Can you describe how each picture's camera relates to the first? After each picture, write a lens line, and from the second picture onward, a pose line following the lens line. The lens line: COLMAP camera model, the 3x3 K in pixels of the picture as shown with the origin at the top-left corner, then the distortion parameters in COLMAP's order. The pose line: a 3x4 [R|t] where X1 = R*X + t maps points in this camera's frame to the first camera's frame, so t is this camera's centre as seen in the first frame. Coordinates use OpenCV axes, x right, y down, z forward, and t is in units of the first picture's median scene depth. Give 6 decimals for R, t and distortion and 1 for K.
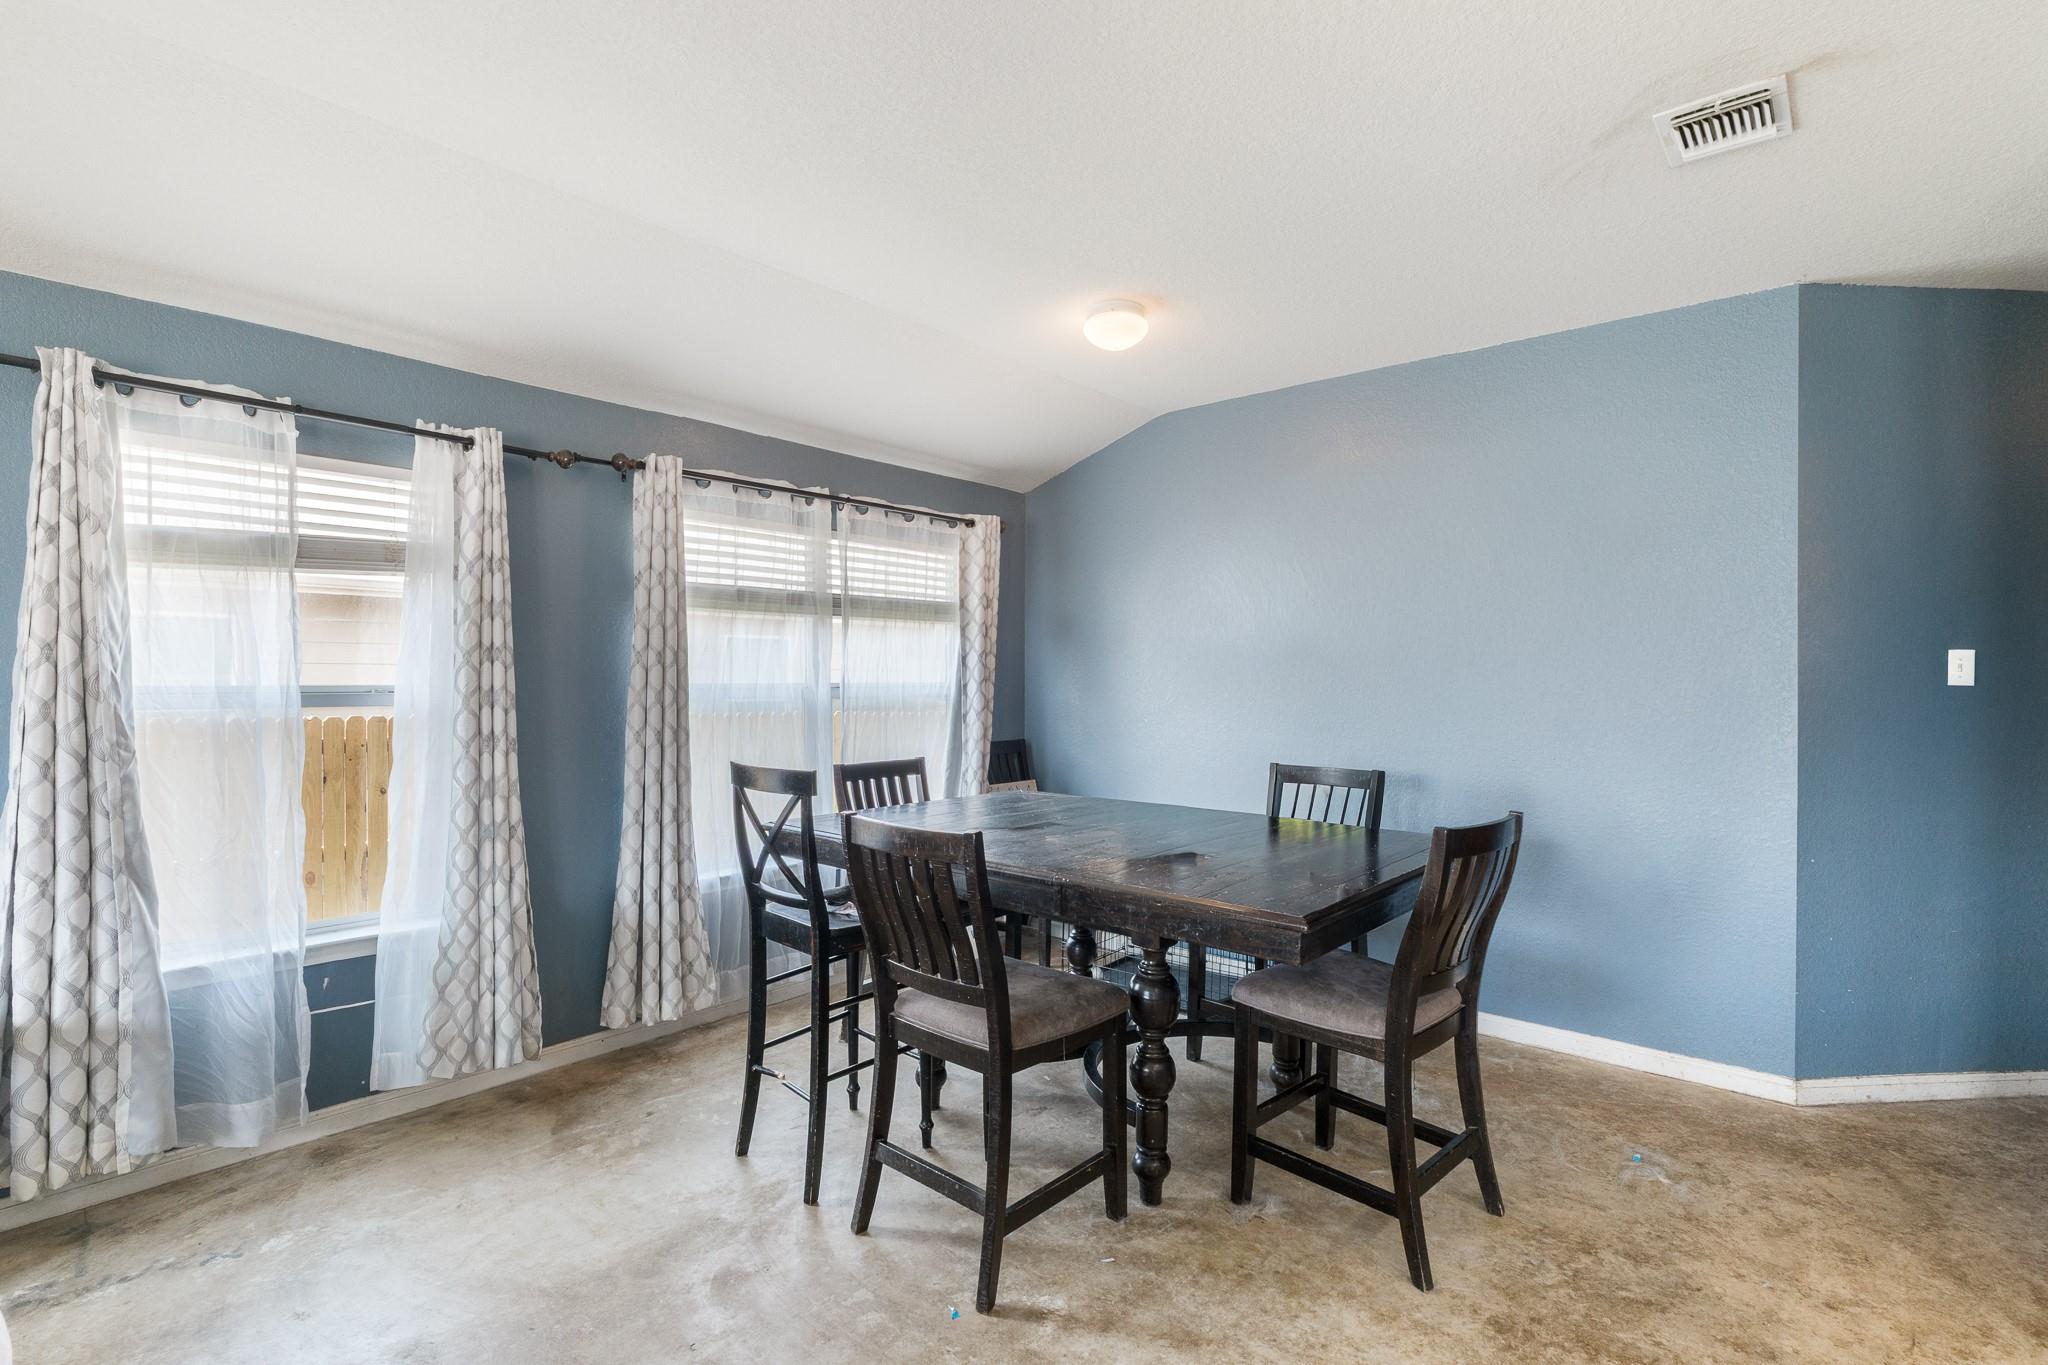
lens RADIAL K [[973.6, 0, 1020.4], [0, 973.6, 681.9], [0, 0, 1]] dist [-0.002517, -0.000205]
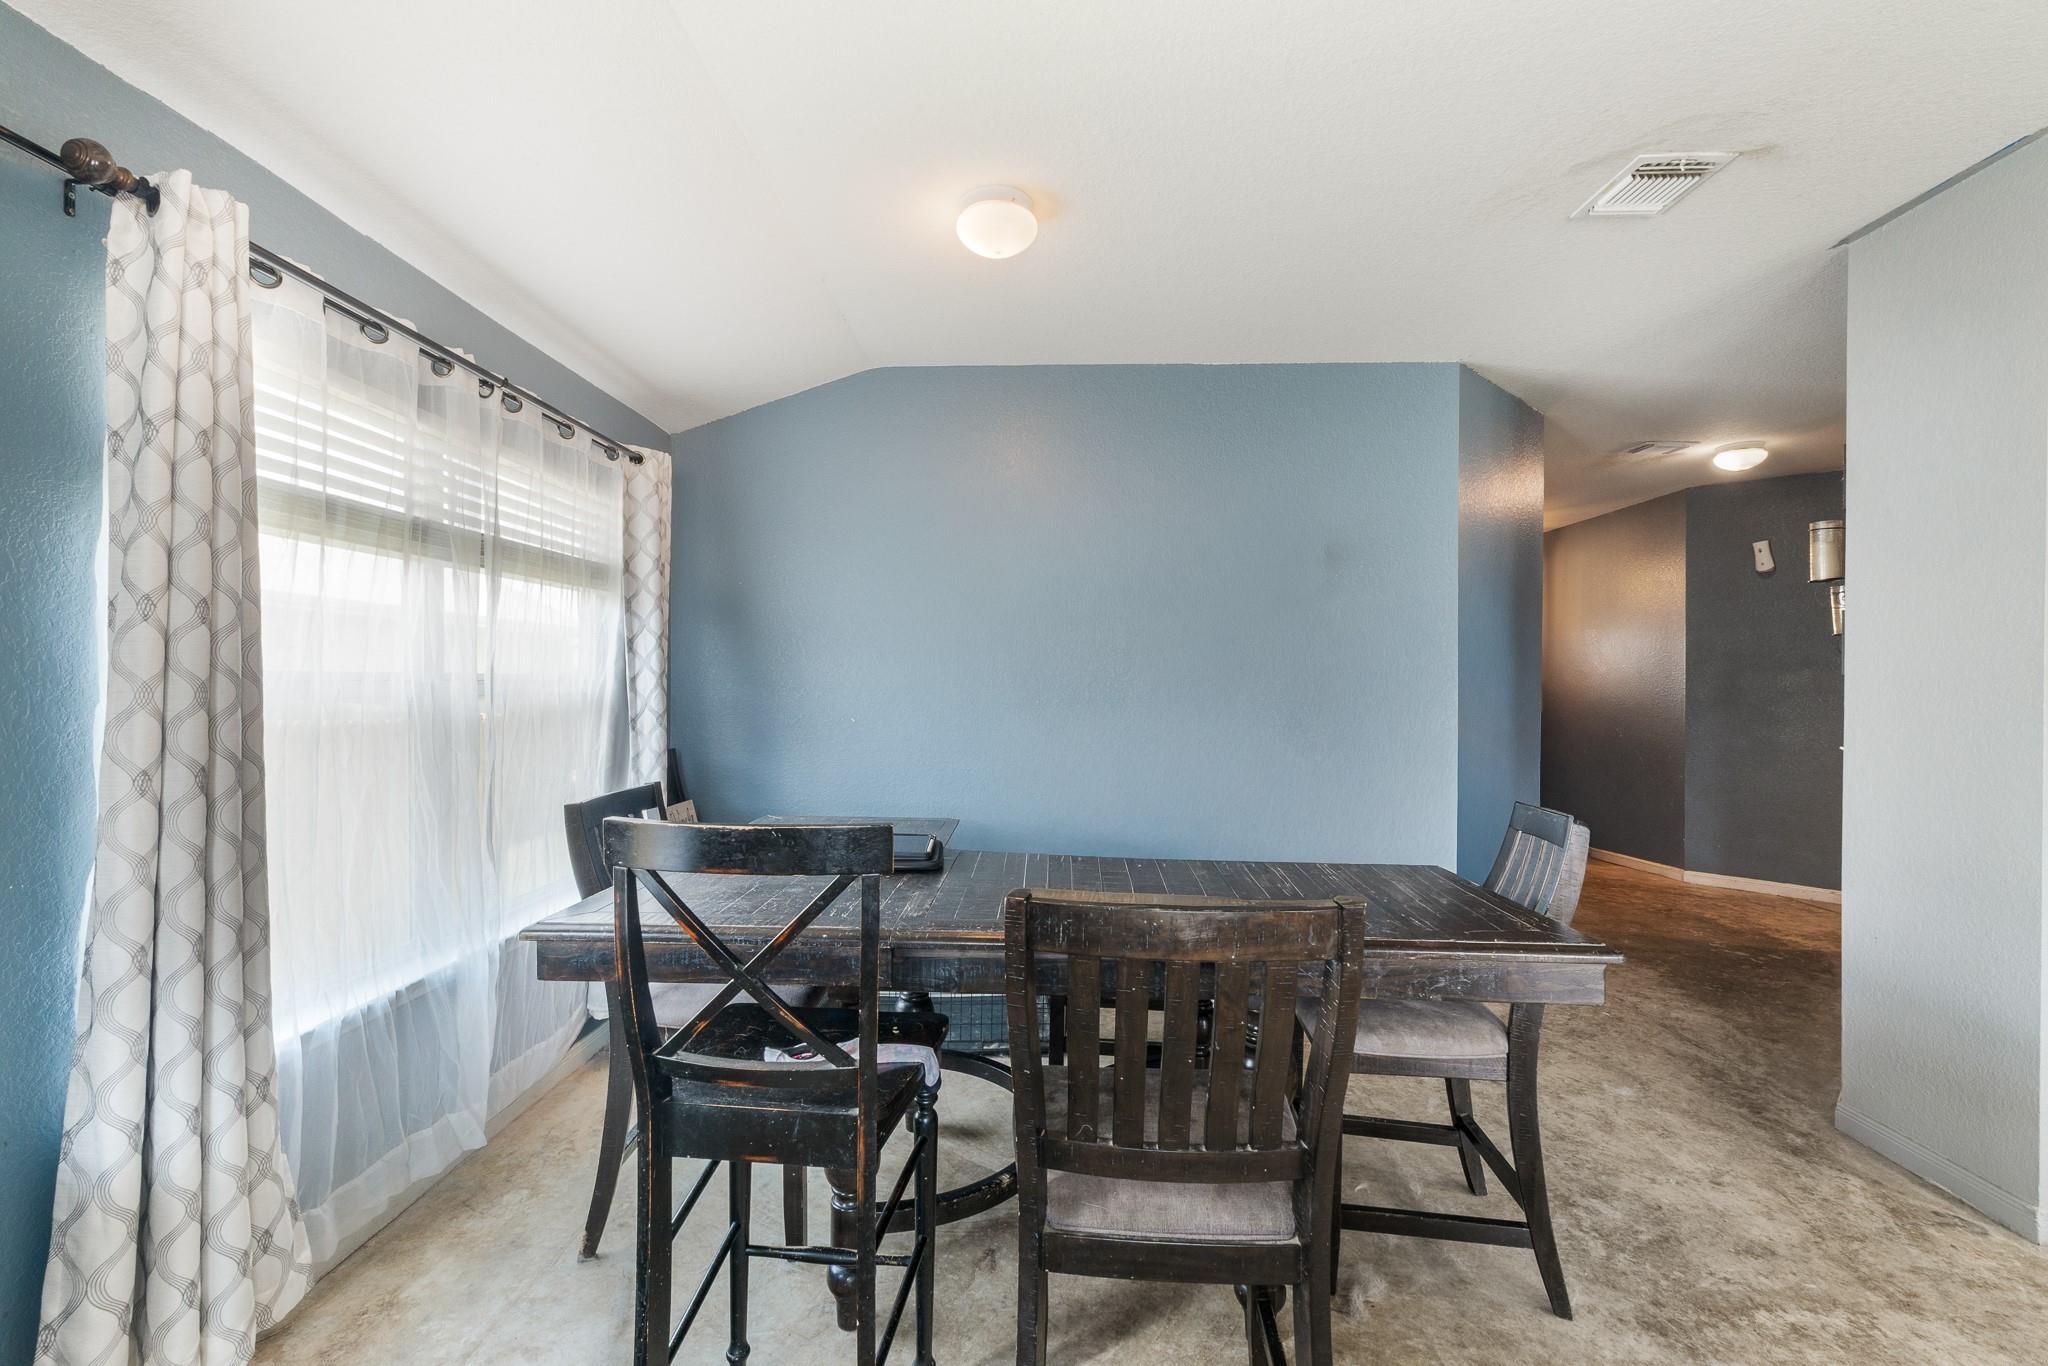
lens RADIAL K [[870.8, 0, 1019.1], [0, 870.8, 681.2], [0, 0, 1]] dist [-0.001293, -0.000086]
pose [[0.780847, 0.001124, 0.624722, -0.330365], [0.002346, 0.999986, -0.004730, 0.012395], [-0.624718, 0.005159, 0.780833, 0.433110]]
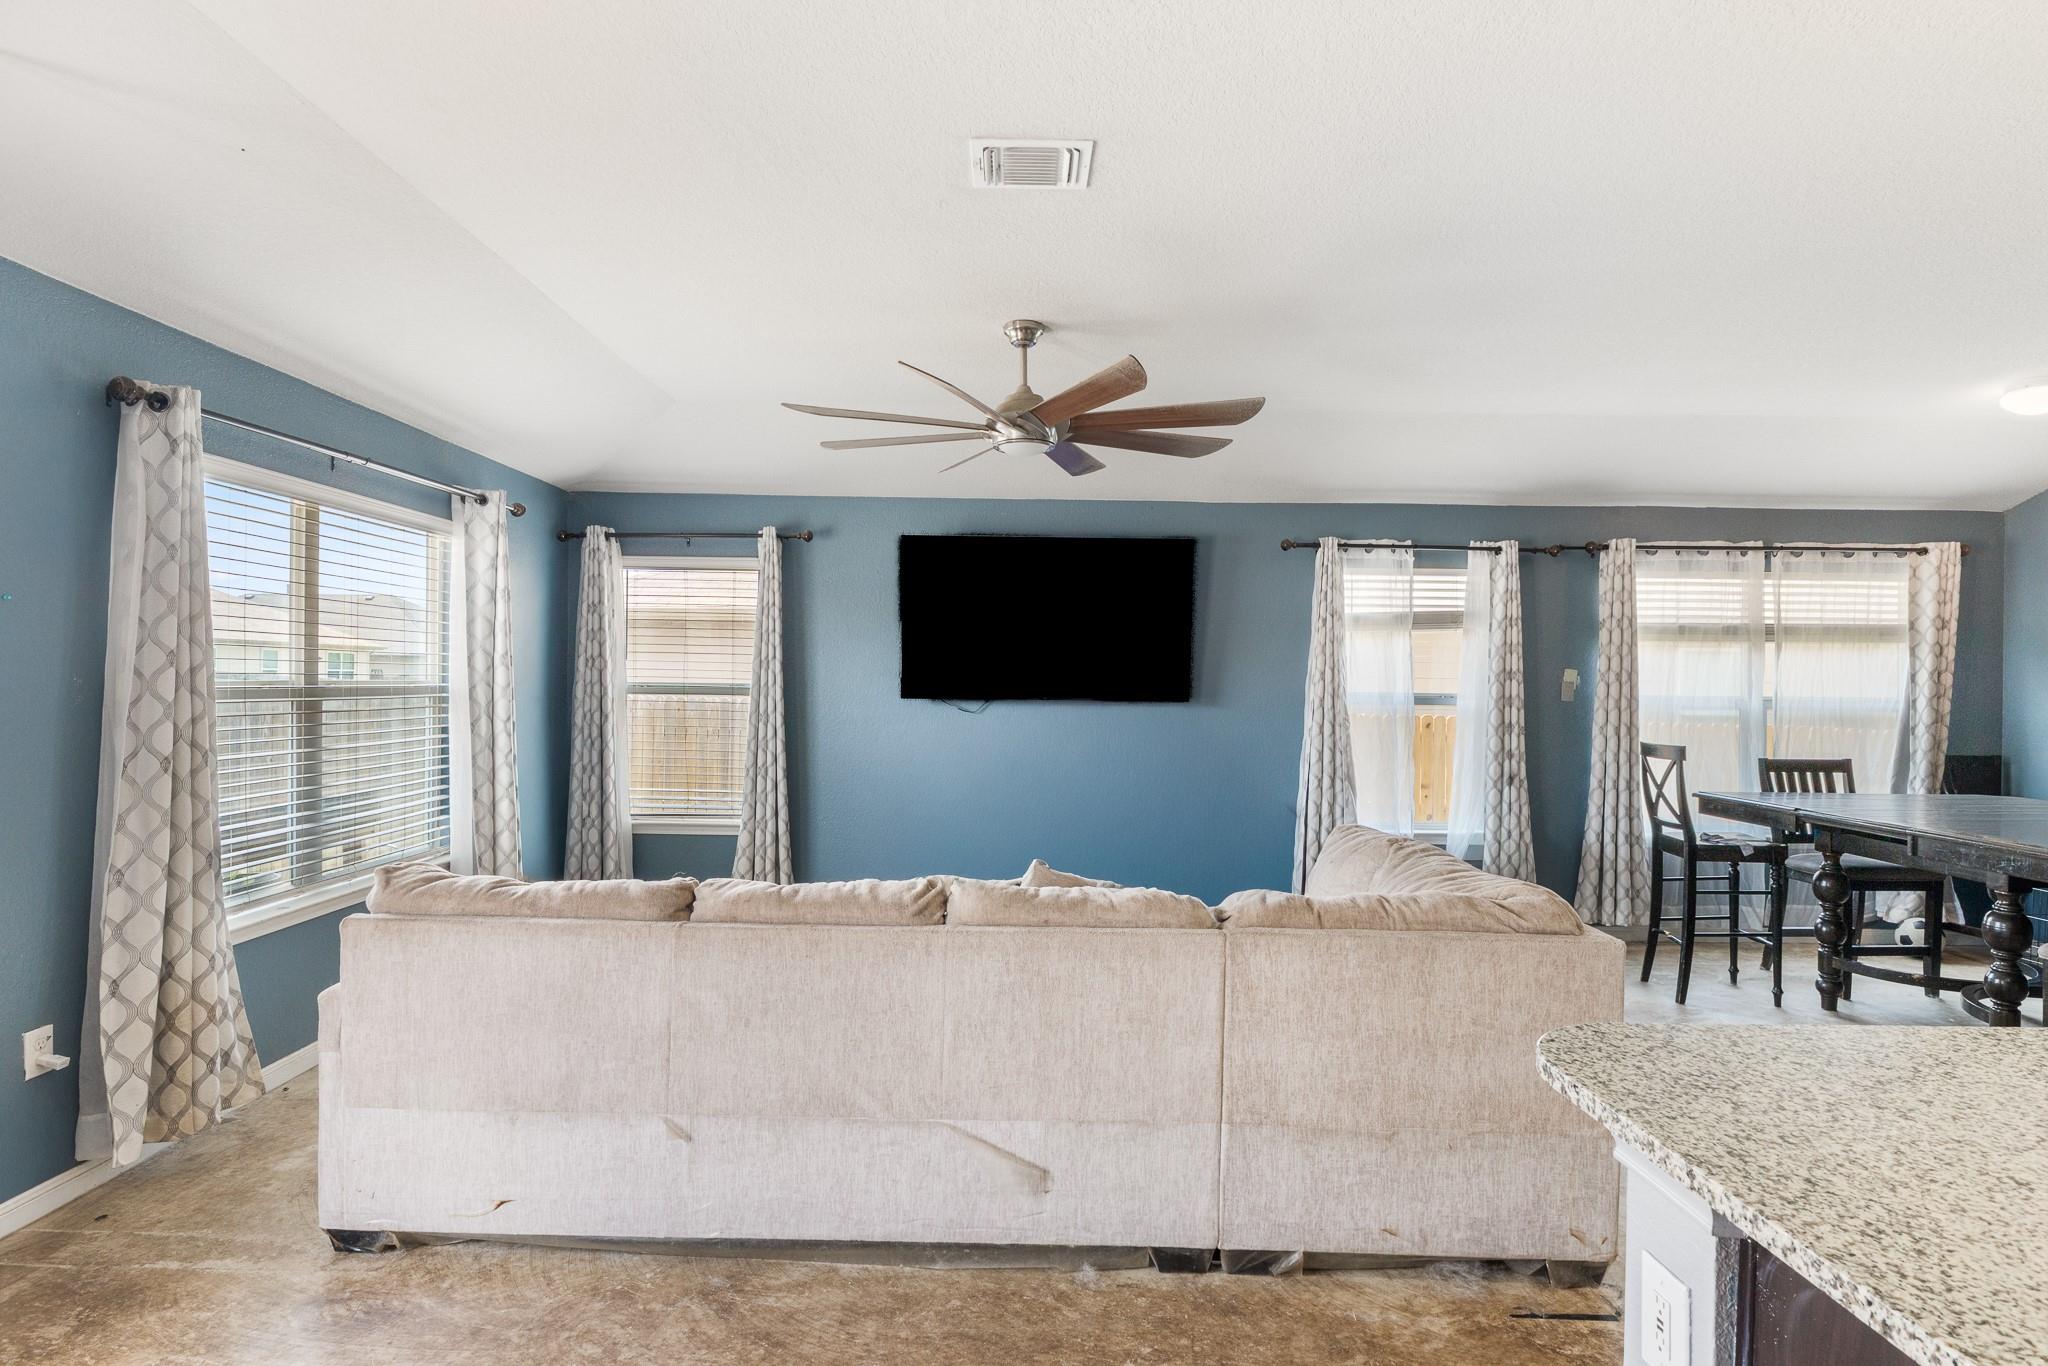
lens RADIAL K [[1049.1, 0, 1032.0], [0, 1049.1, 683.7], [0, 0, 1]] dist [-0.004171, -0.001091]
pose [[0.659902, 0.005416, -0.751332, 0.238014], [-0.013700, 0.999895, -0.004825, 0.005139], [0.751226, 0.013477, 0.659907, -0.719406]]
